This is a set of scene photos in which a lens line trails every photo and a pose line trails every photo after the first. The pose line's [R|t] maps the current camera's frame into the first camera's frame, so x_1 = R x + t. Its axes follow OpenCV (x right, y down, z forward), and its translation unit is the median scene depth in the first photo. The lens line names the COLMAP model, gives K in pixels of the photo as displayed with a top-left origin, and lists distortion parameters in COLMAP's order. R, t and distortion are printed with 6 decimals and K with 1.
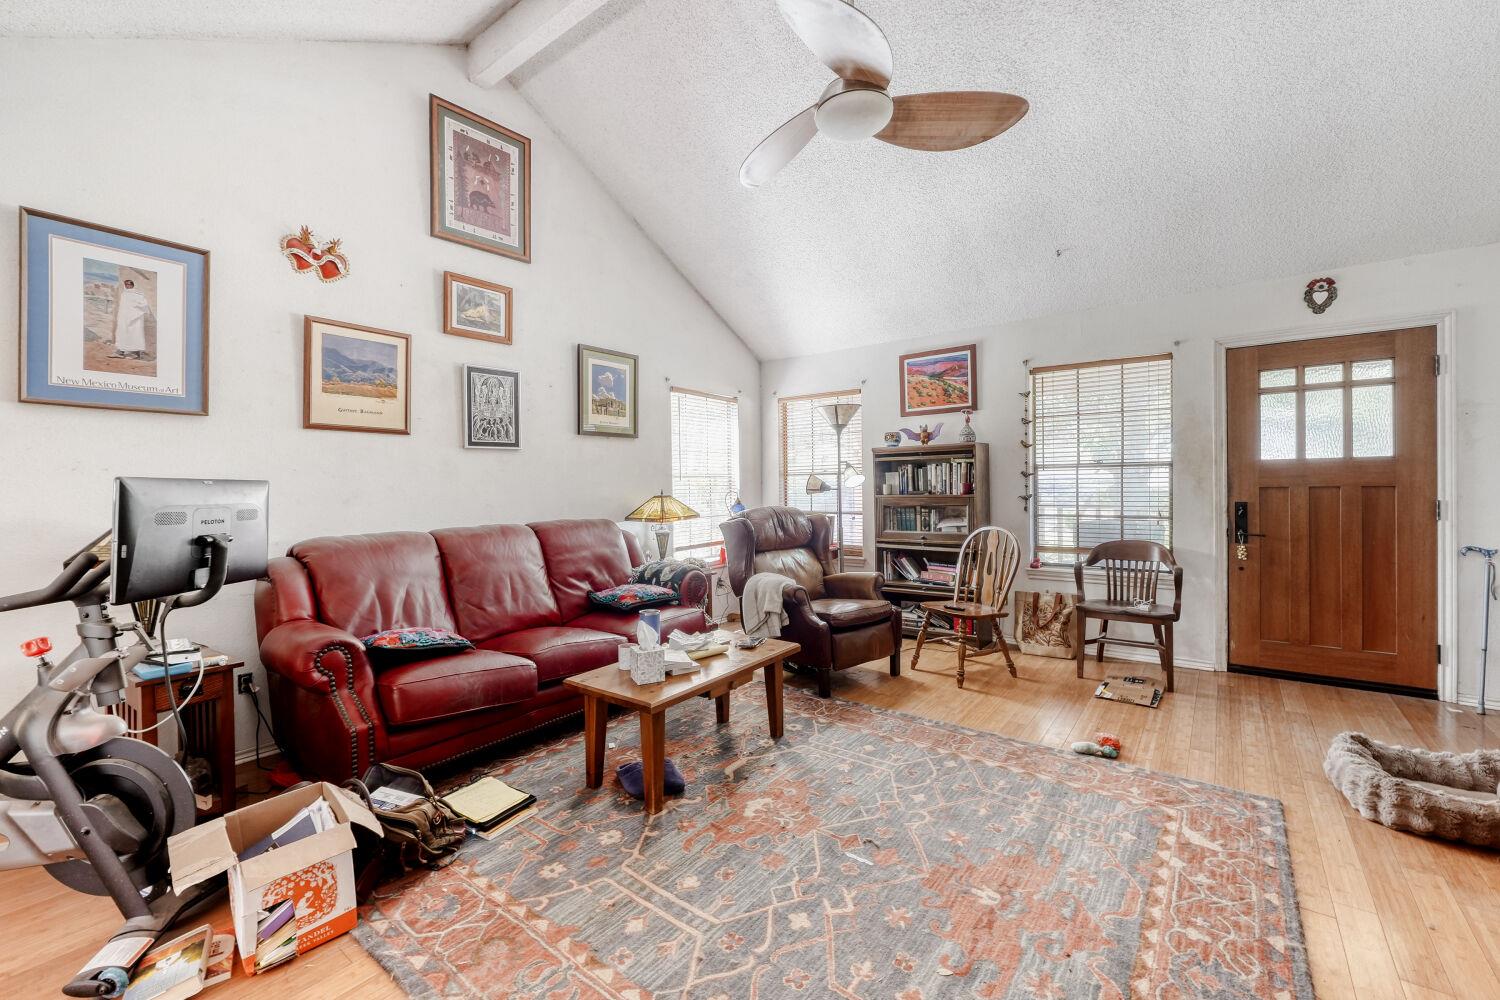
lens RADIAL K [[621.8, 0, 754.1], [0, 621.8, 489.5], [0, 0, 1]] dist [-0.002419, -0.000469]
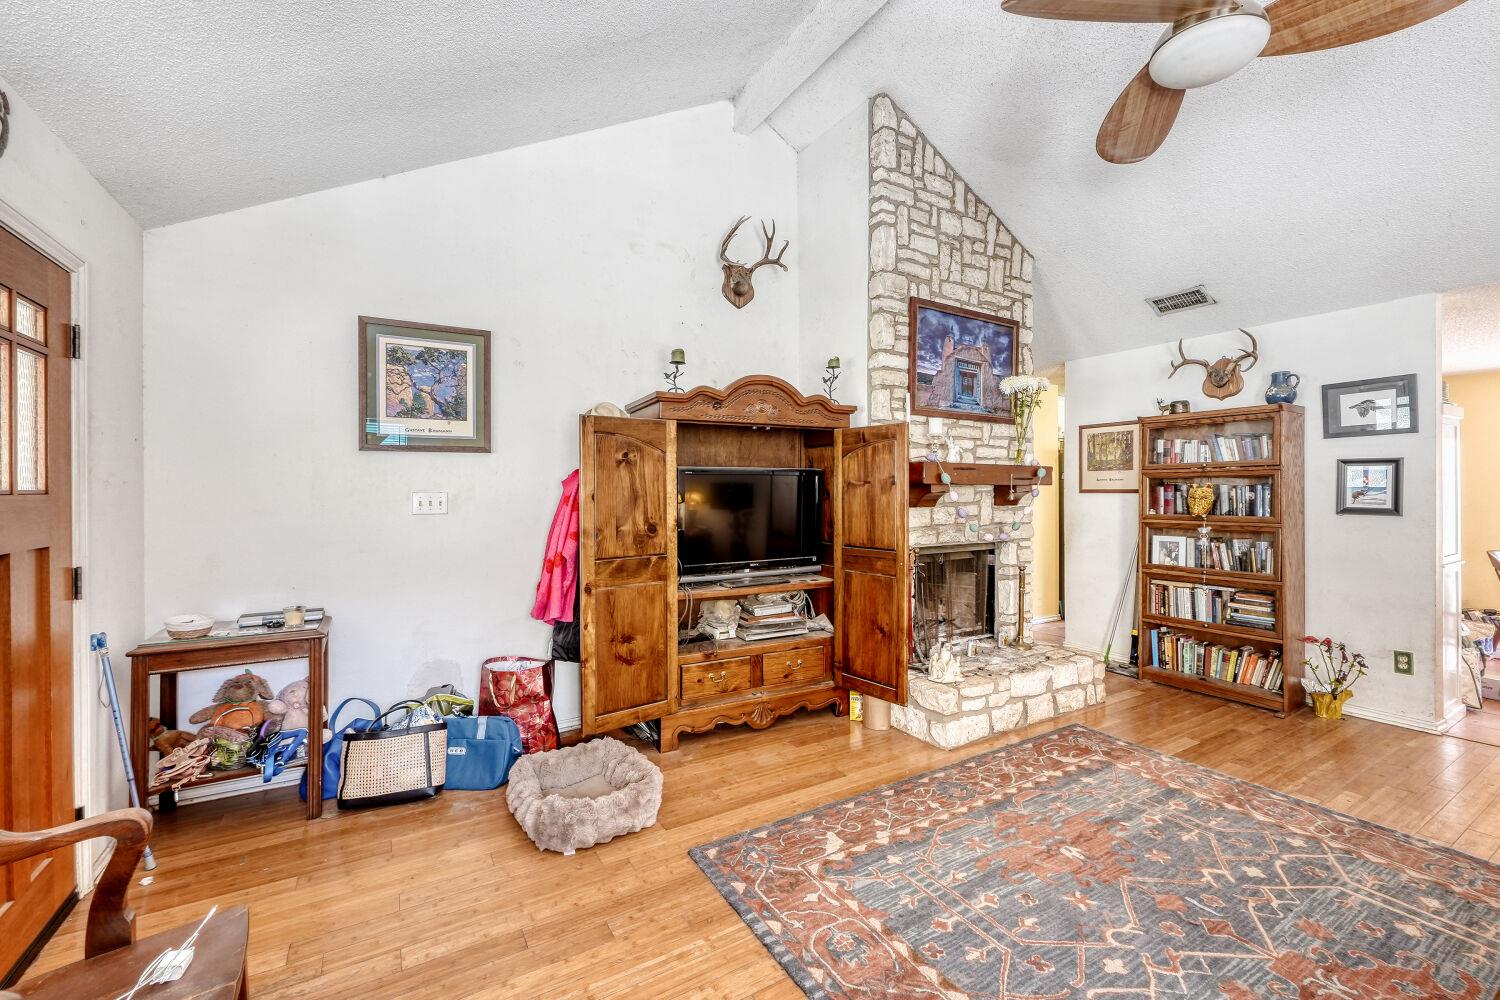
lens RADIAL K [[616.3, 0, 759.2], [0, 616.3, 487.8], [0, 0, 1]] dist [-0.000428, 0.000099]
pose [[-0.927808, 0.021972, 0.372409, 0.241693], [0.024521, 0.999697, 0.002111, -0.039407], [-0.372250, 0.011090, -0.928066, 1.181863]]
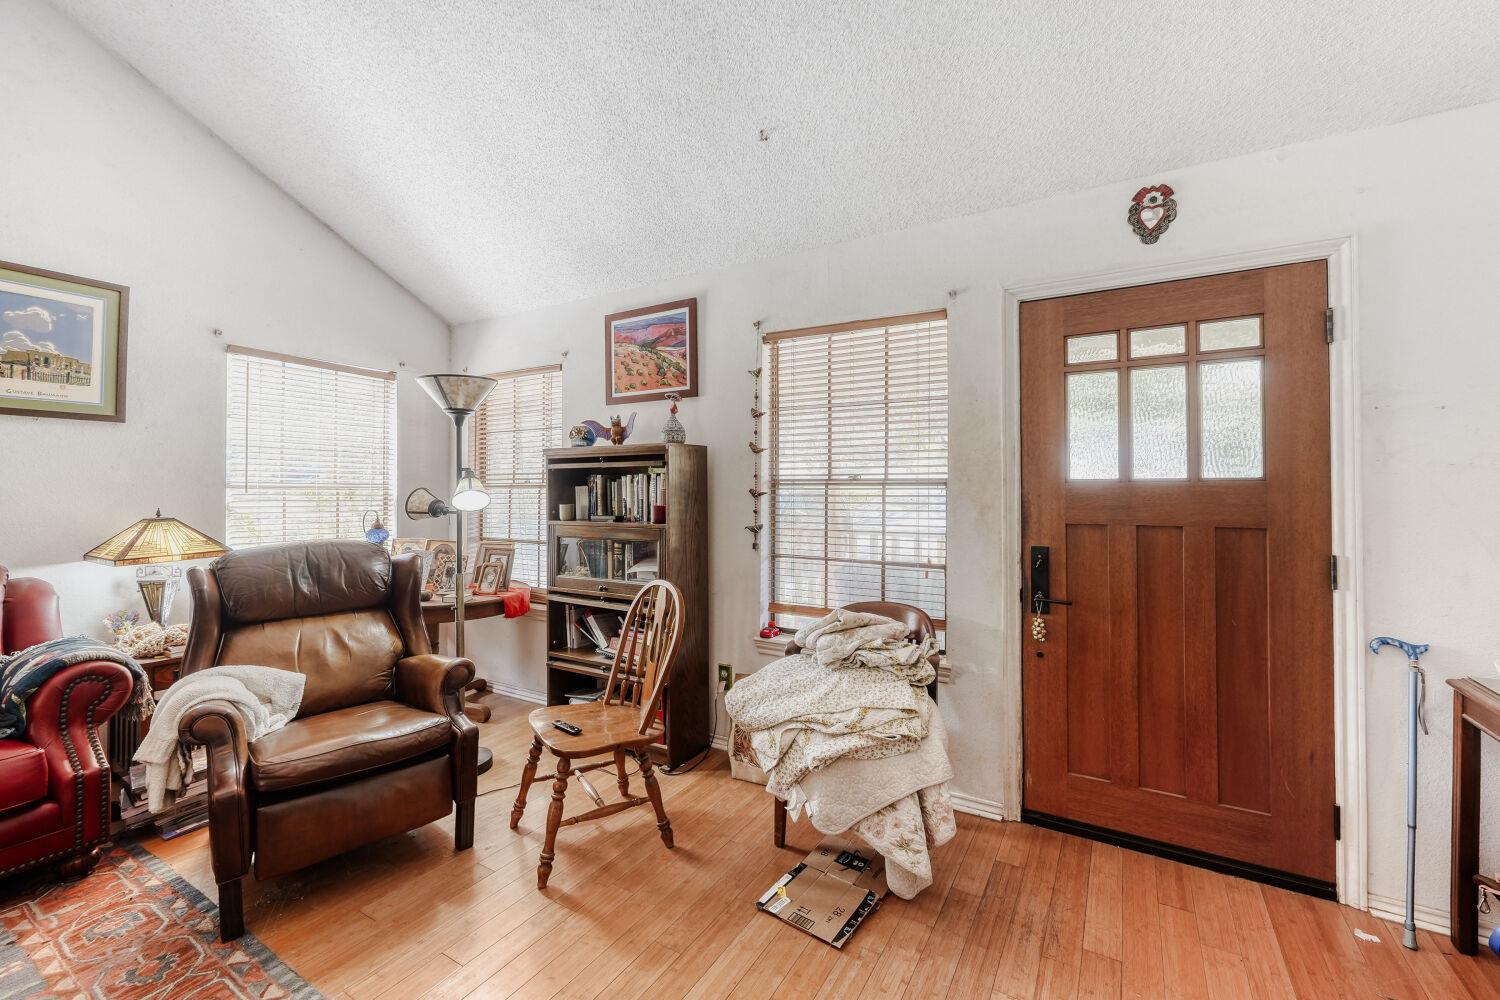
lens RADIAL K [[620.8, 0, 747.3], [0, 620.8, 478.4], [0, 0, 1]] dist [-0.002124, -0.000104]
pose [[0.994361, 0.019842, 0.104179, 0.450213], [-0.016661, 0.999371, -0.031319, -0.024975], [-0.104735, 0.029406, 0.994065, 0.434041]]
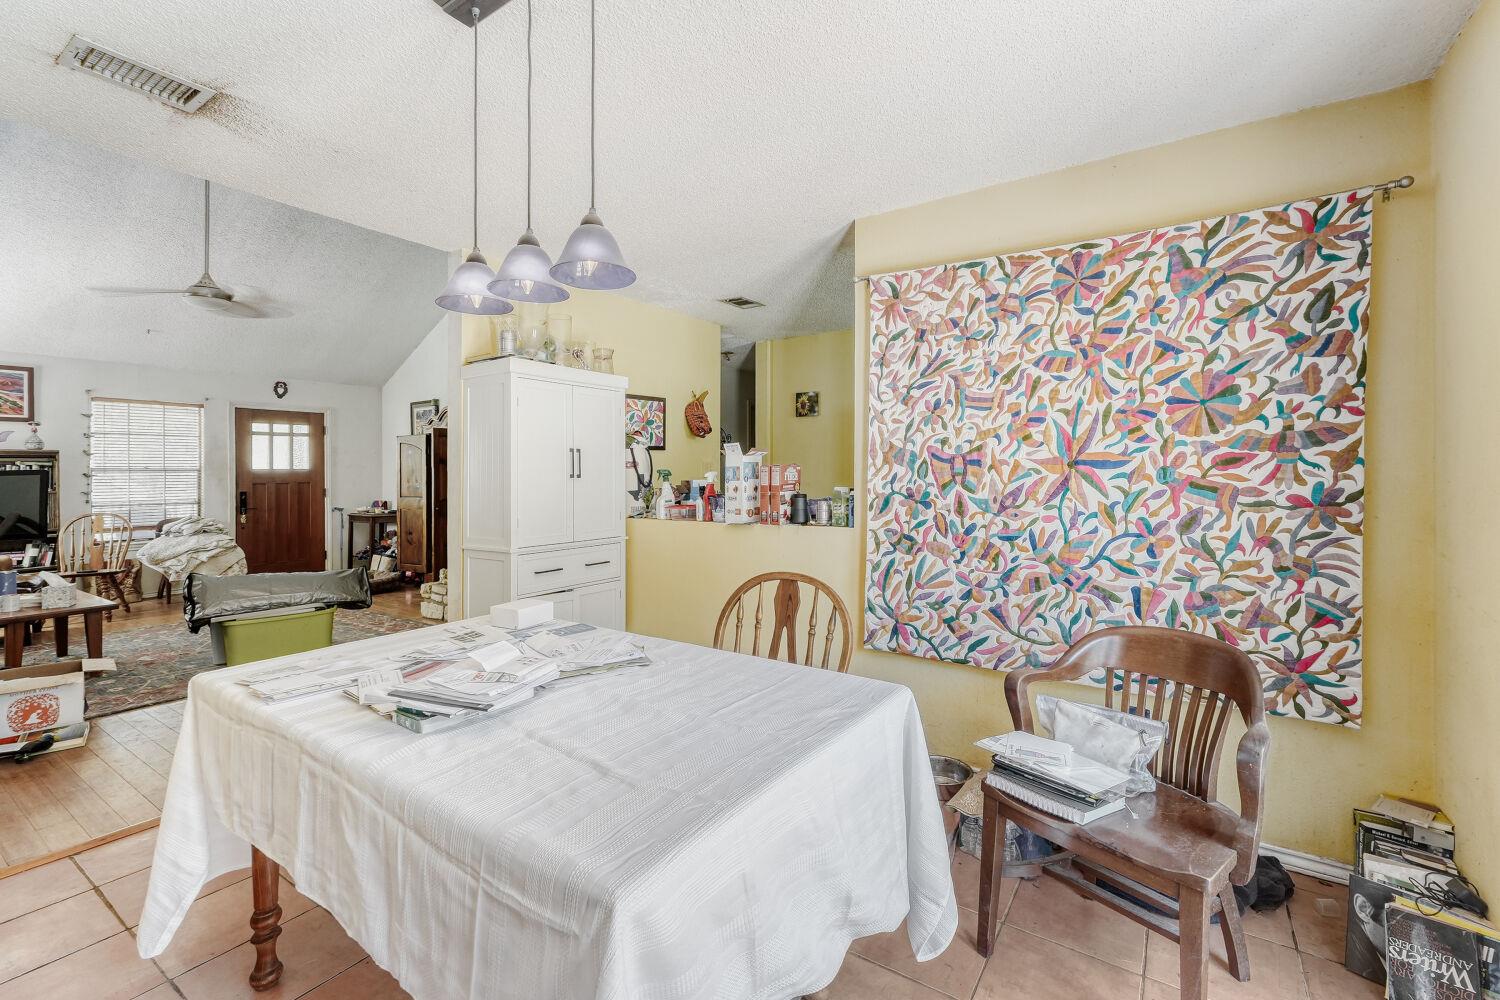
lens RADIAL K [[639.9, 0, 759.3], [0, 639.9, 466.2], [0, 0, 1]] dist [0.001190, -0.000138]
pose [[-0.070330, 0.025344, 0.997202, -1.281410], [0.022004, 0.999473, -0.023850, 0.024780], [-0.997281, 0.020265, -0.070851, -0.415254]]
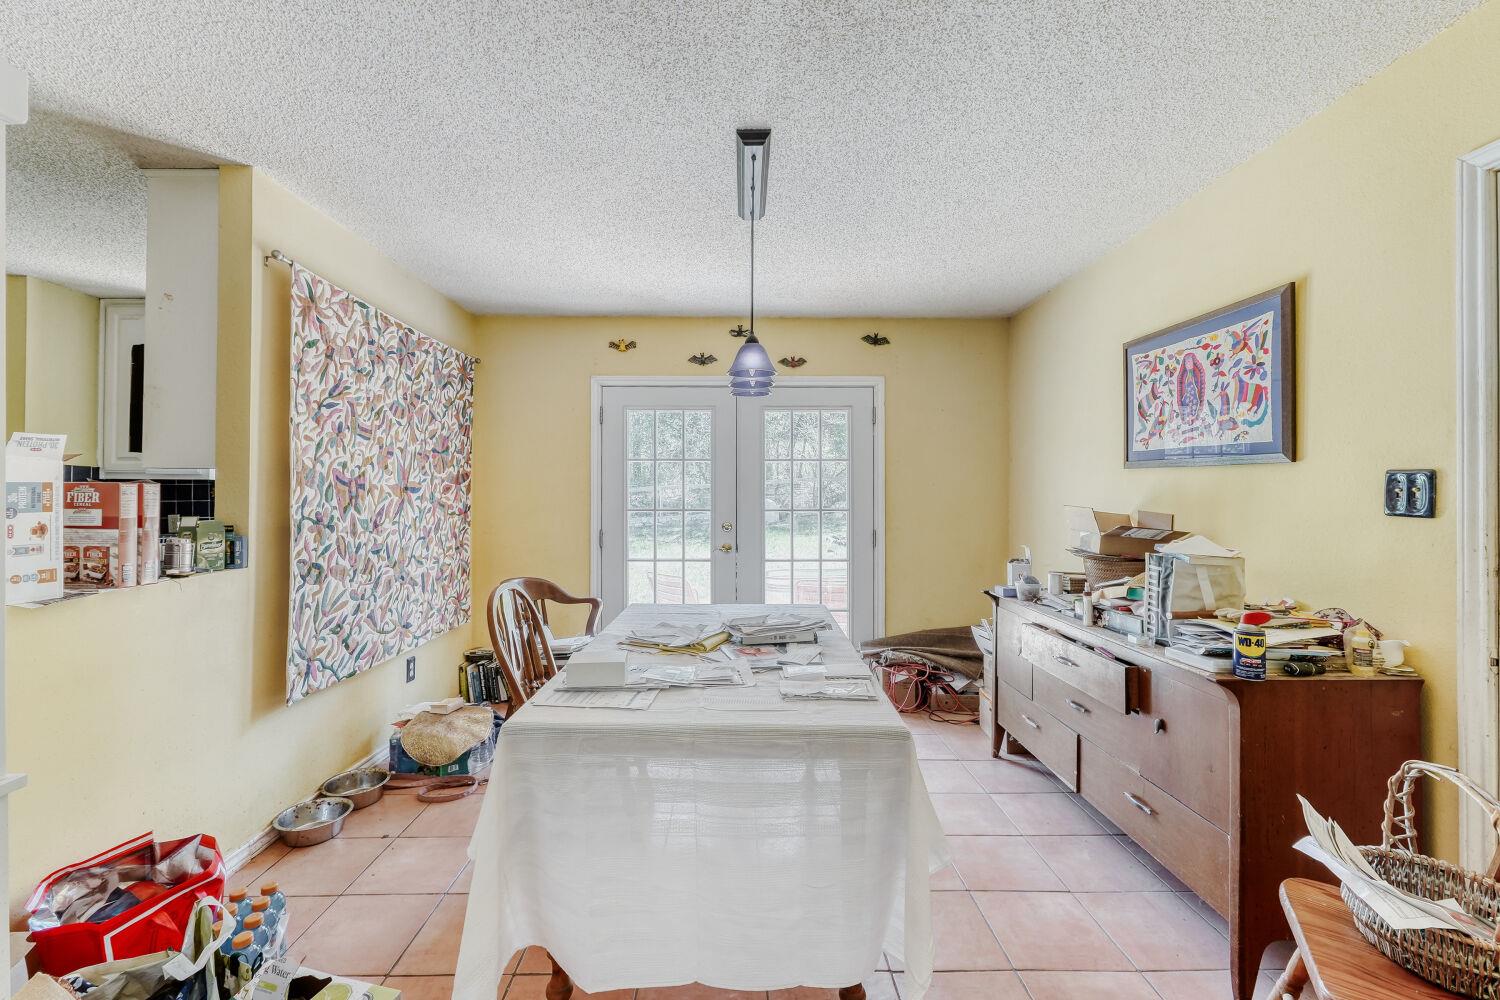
lens RADIAL K [[621.8, 0, 754.1], [0, 621.8, 489.5], [0, 0, 1]] dist [-0.002419, -0.000469]
pose [[-0.782899, 0.007813, -0.622100, -0.516328], [-0.001713, 0.999890, 0.014713, 0.001523], [0.622146, 0.012584, -0.782800, 0.165698]]
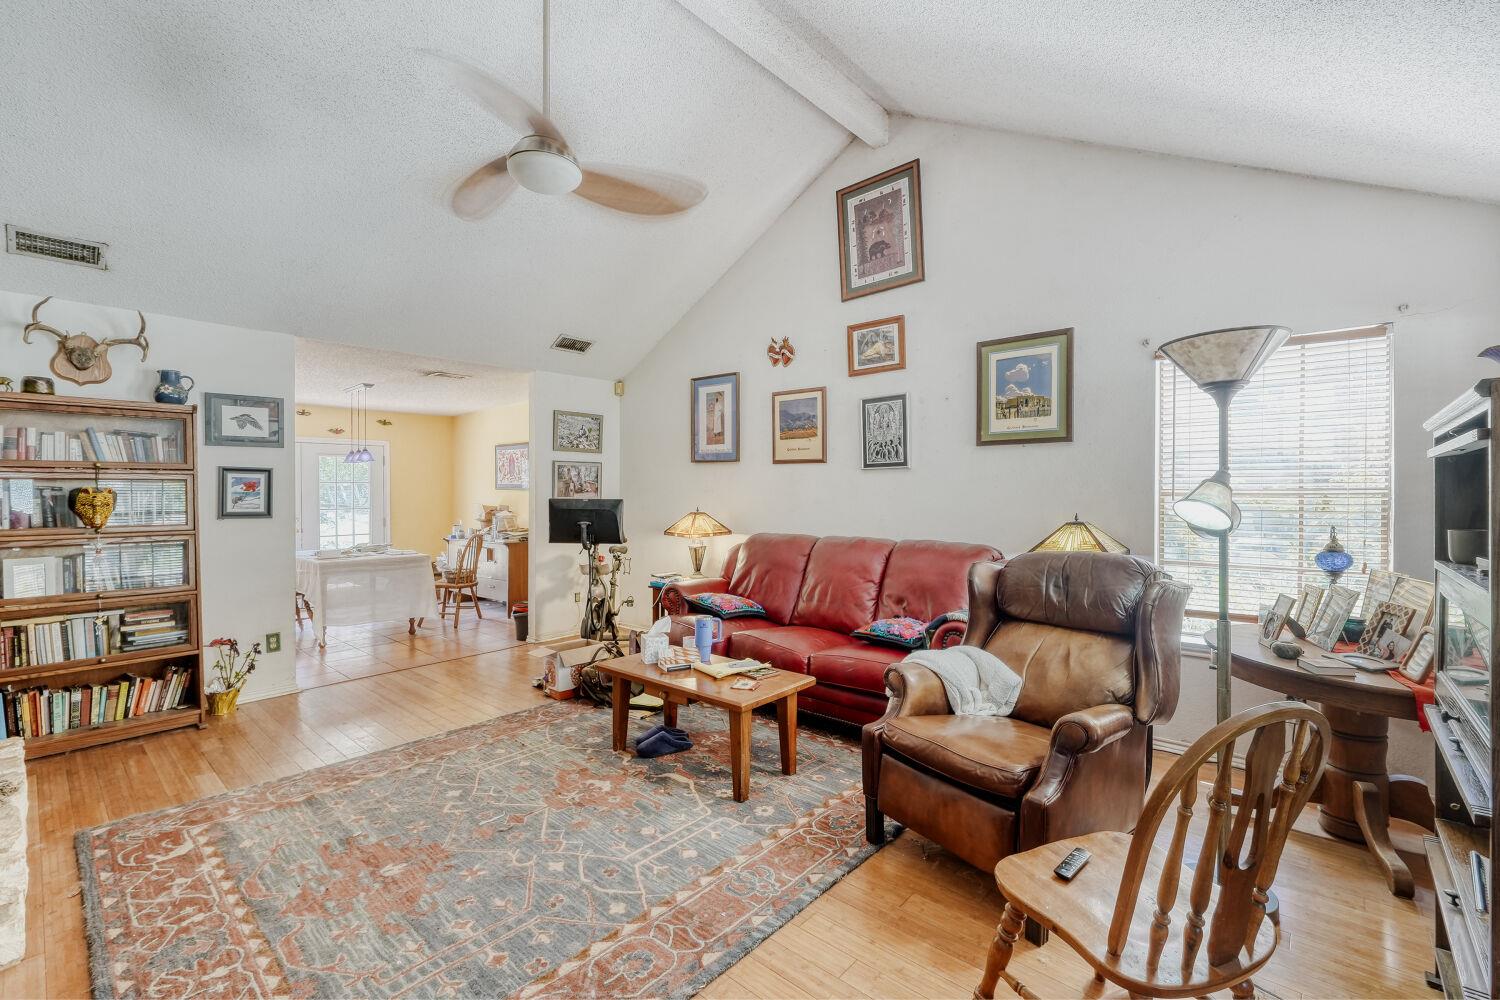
lens RADIAL K [[645.3, 0, 747.3], [0, 645.3, 491.8], [0, 0, 1]] dist [-0.004174, -0.000503]
pose [[-0.083358, 0.008937, -0.996480, 0.764229], [-0.008993, 0.999912, 0.009720, -0.035779], [0.996479, 0.009771, -0.083271, 0.885452]]
